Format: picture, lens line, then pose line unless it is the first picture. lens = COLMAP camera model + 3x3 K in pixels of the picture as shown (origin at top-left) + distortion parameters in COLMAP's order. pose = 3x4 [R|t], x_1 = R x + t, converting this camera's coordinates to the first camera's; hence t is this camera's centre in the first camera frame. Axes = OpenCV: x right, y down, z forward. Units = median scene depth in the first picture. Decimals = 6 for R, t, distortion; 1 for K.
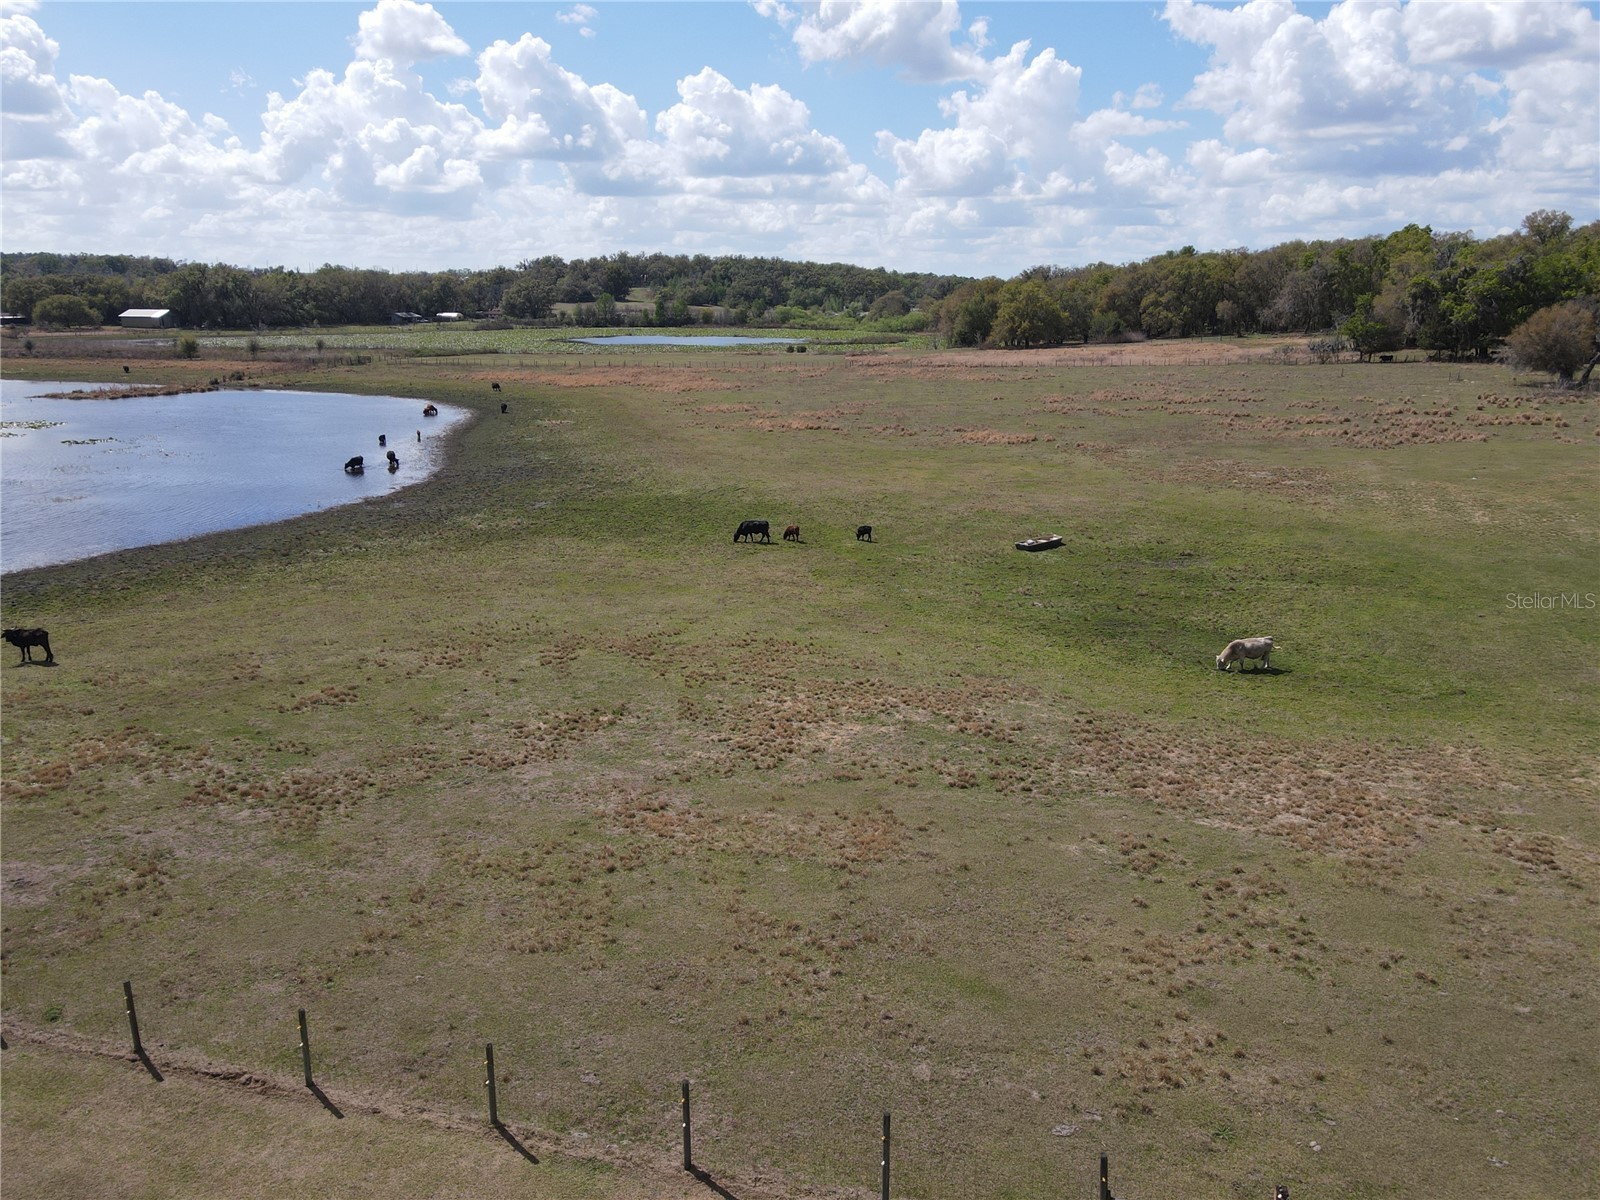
lens RADIAL K [[1168.7, 0, 800.1], [0, 1168.7, 598.9], [0, 0, 1]] dist [0.001959, 0.015235]
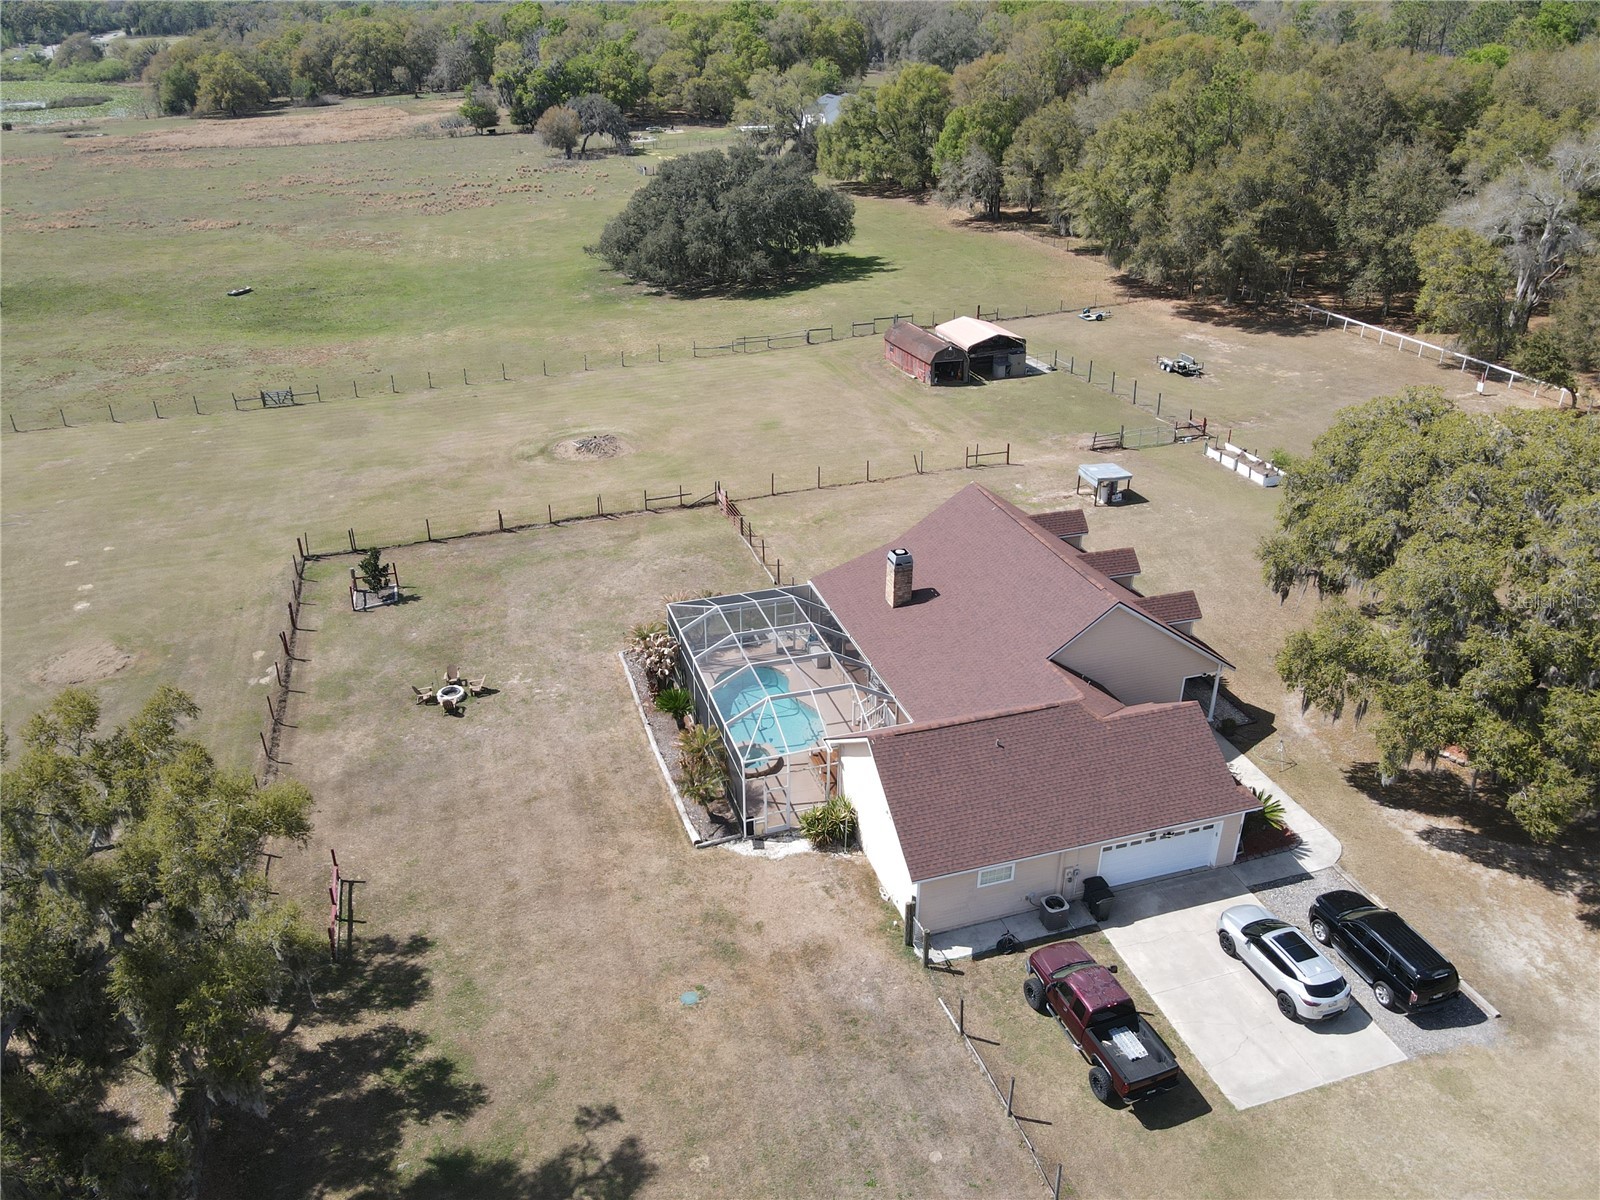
lens RADIAL K [[1168.7, 0, 790.1], [0, 1168.7, 601.5], [0, 0, 1]] dist [0.001959, 0.015235]
pose [[0.836755, -0.252517, 0.485876, -0.042343], [0.136989, 0.955639, 0.260744, 0.023532], [-0.530165, -0.151619, 0.834228, -0.447161]]
